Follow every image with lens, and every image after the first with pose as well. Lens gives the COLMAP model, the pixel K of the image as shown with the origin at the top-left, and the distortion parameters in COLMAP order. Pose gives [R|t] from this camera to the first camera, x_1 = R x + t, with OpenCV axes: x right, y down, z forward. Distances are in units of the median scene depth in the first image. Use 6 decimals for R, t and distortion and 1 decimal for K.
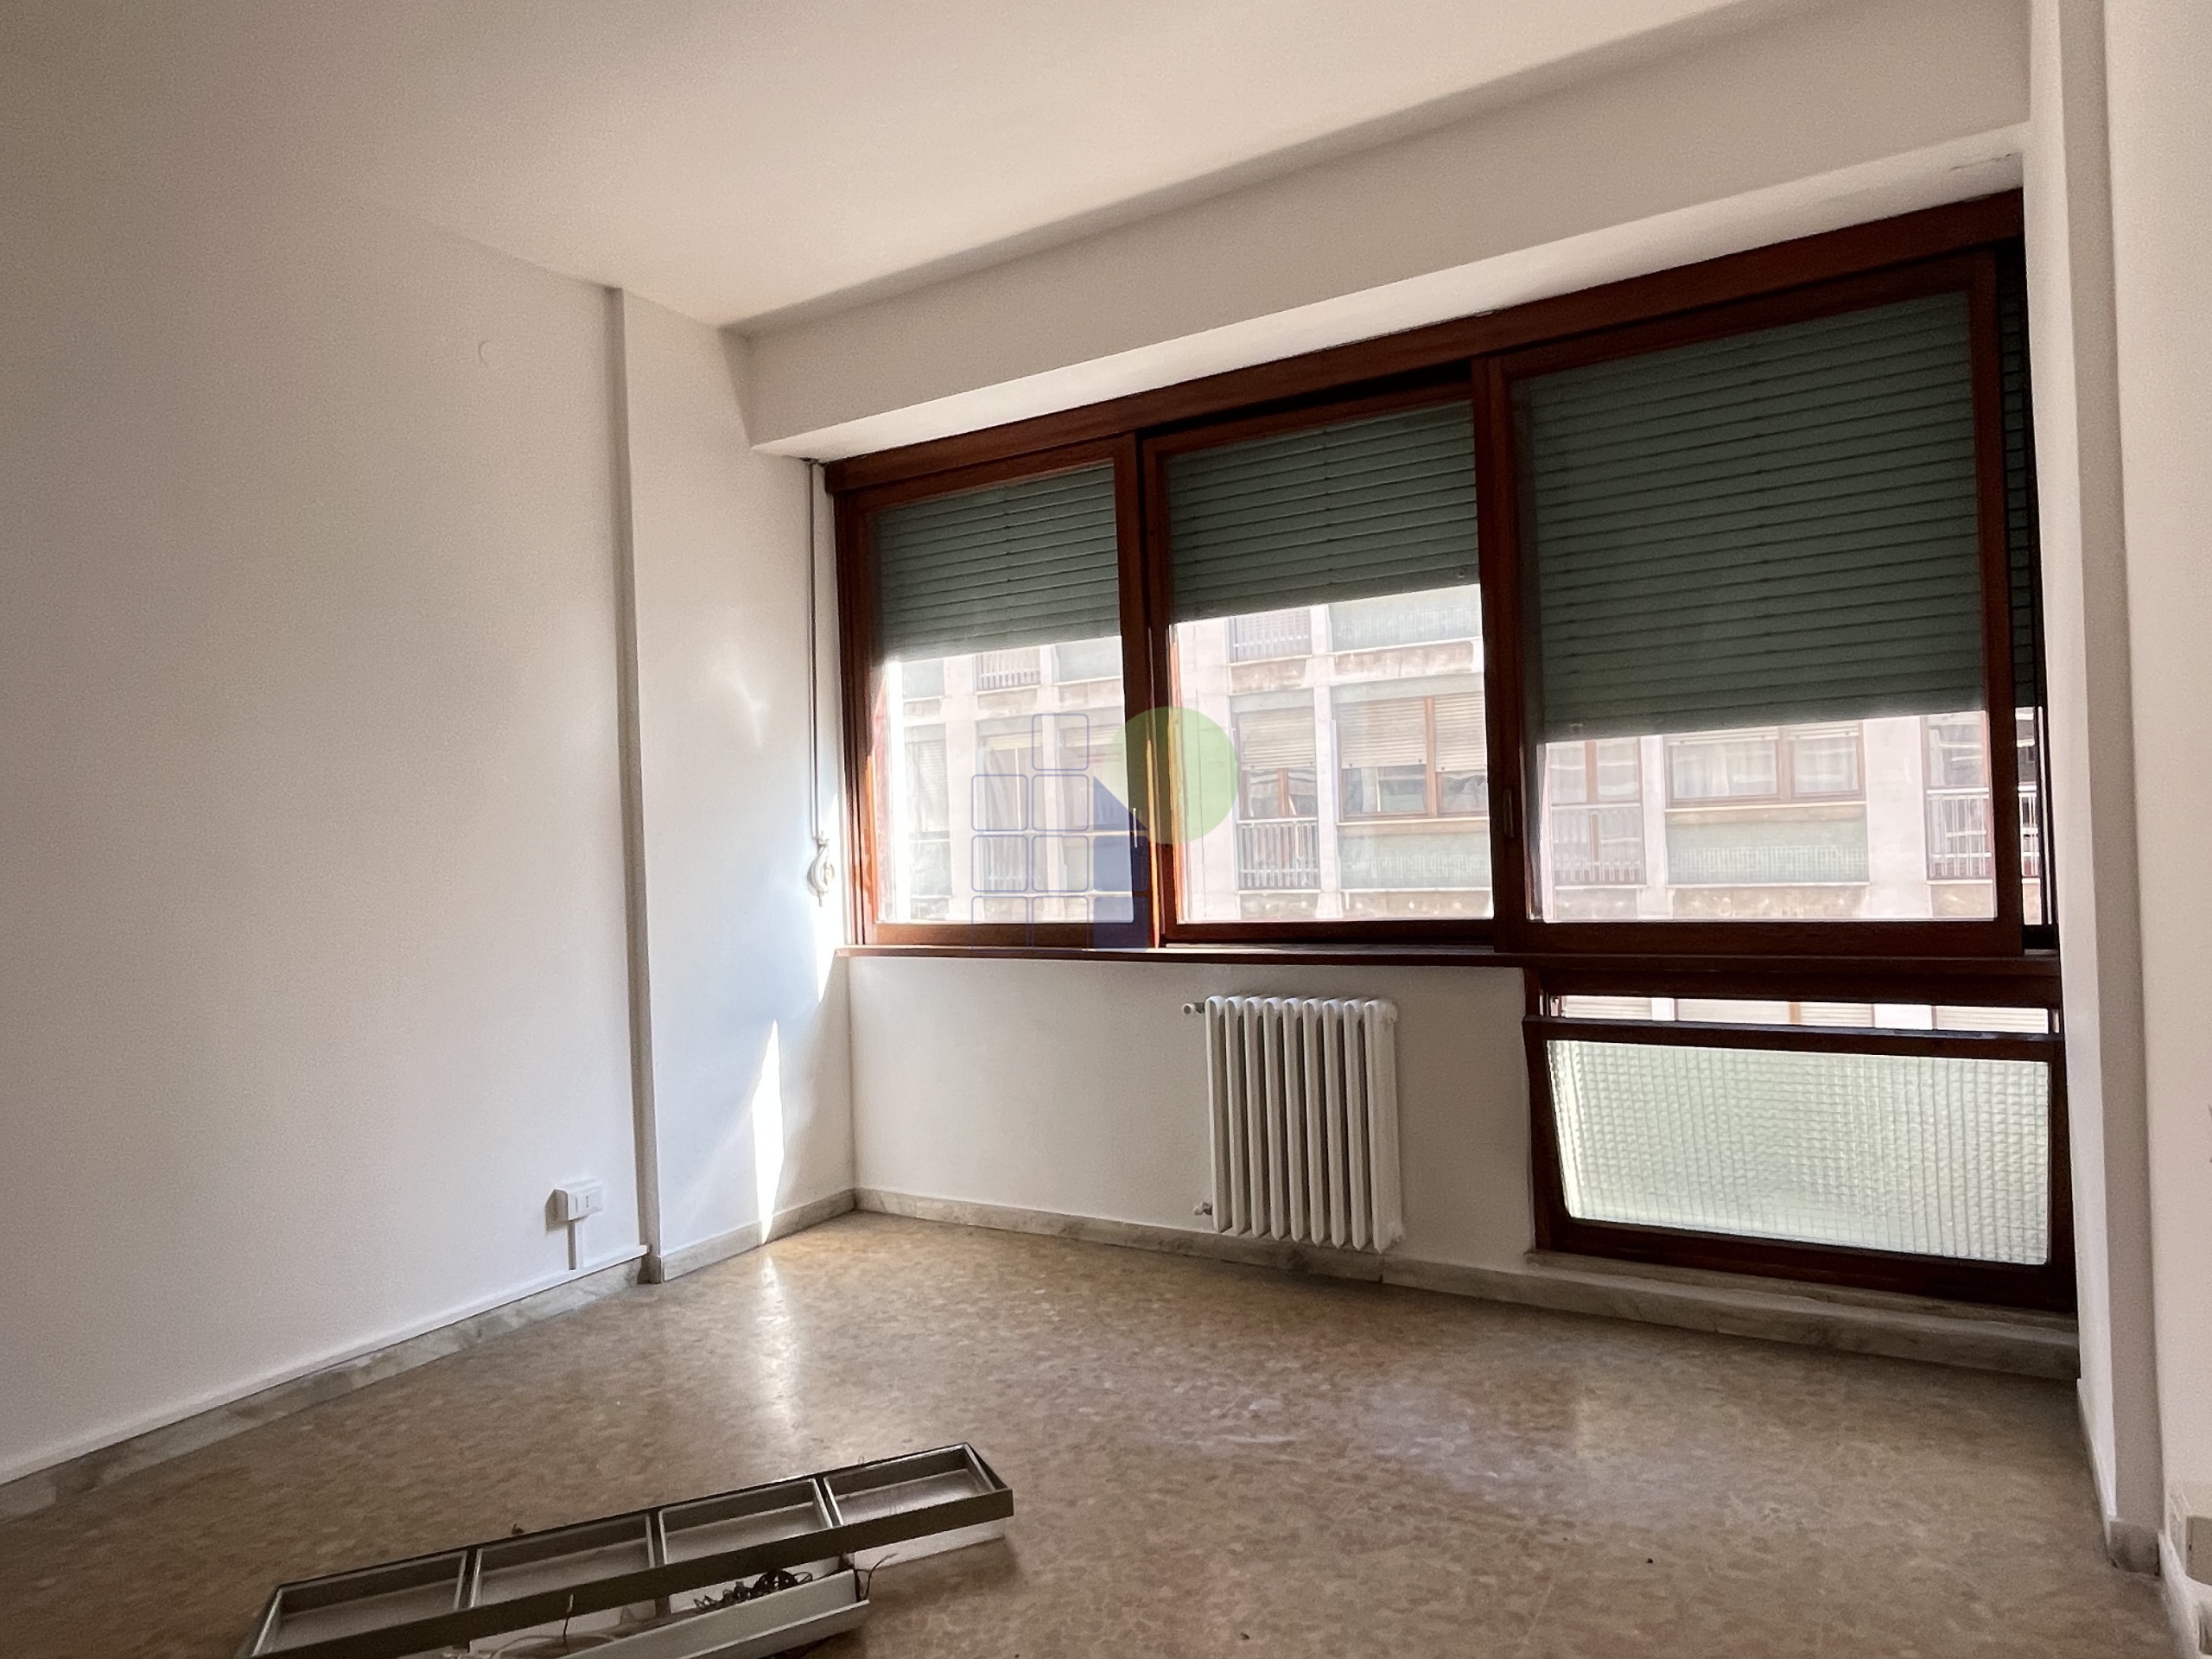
lens RADIAL K [[1336.0, 0, 1114.6], [0, 1336.0, 826.6], [0, 0, 1]] dist [0.000392, -0.002398]
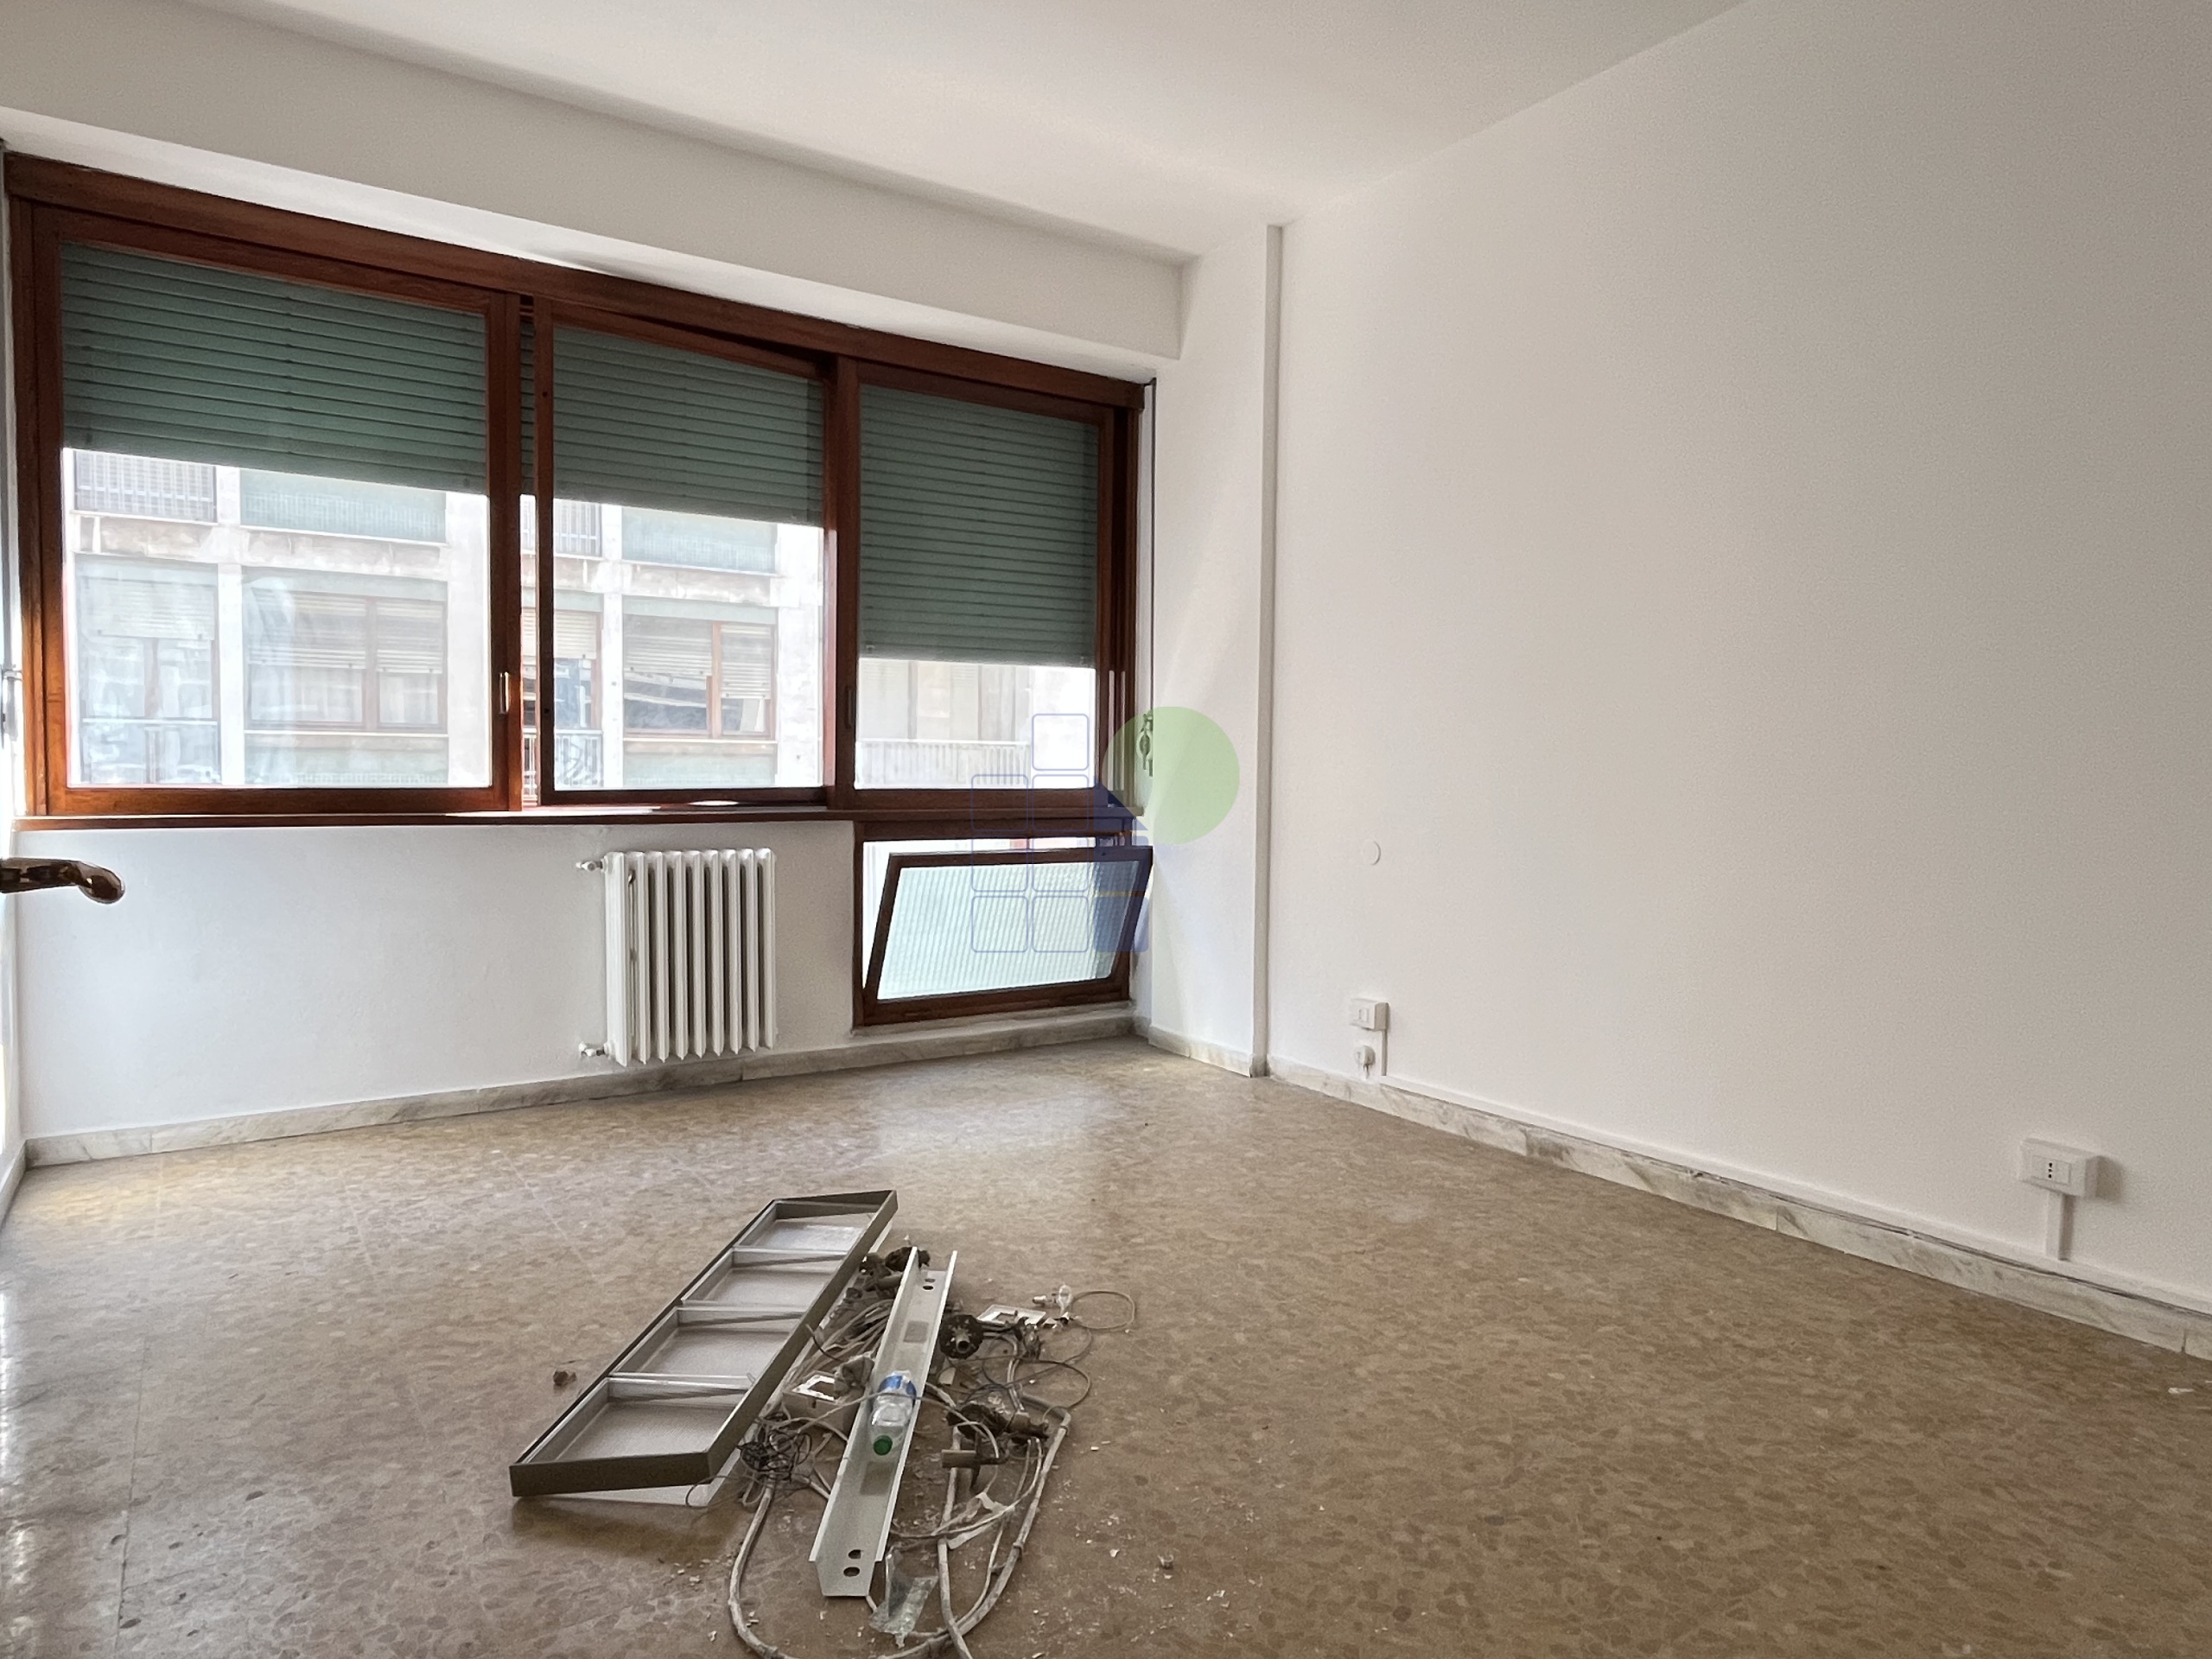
lens RADIAL K [[1336.0, 0, 1090.7], [0, 1336.0, 821.7], [0, 0, 1]] dist [0.000392, -0.002398]
pose [[0.441909, 0.005134, 0.897045, -0.733133], [-0.037398, 0.999220, 0.012704, 0.072896], [-0.896280, -0.039162, 0.441756, 0.171714]]
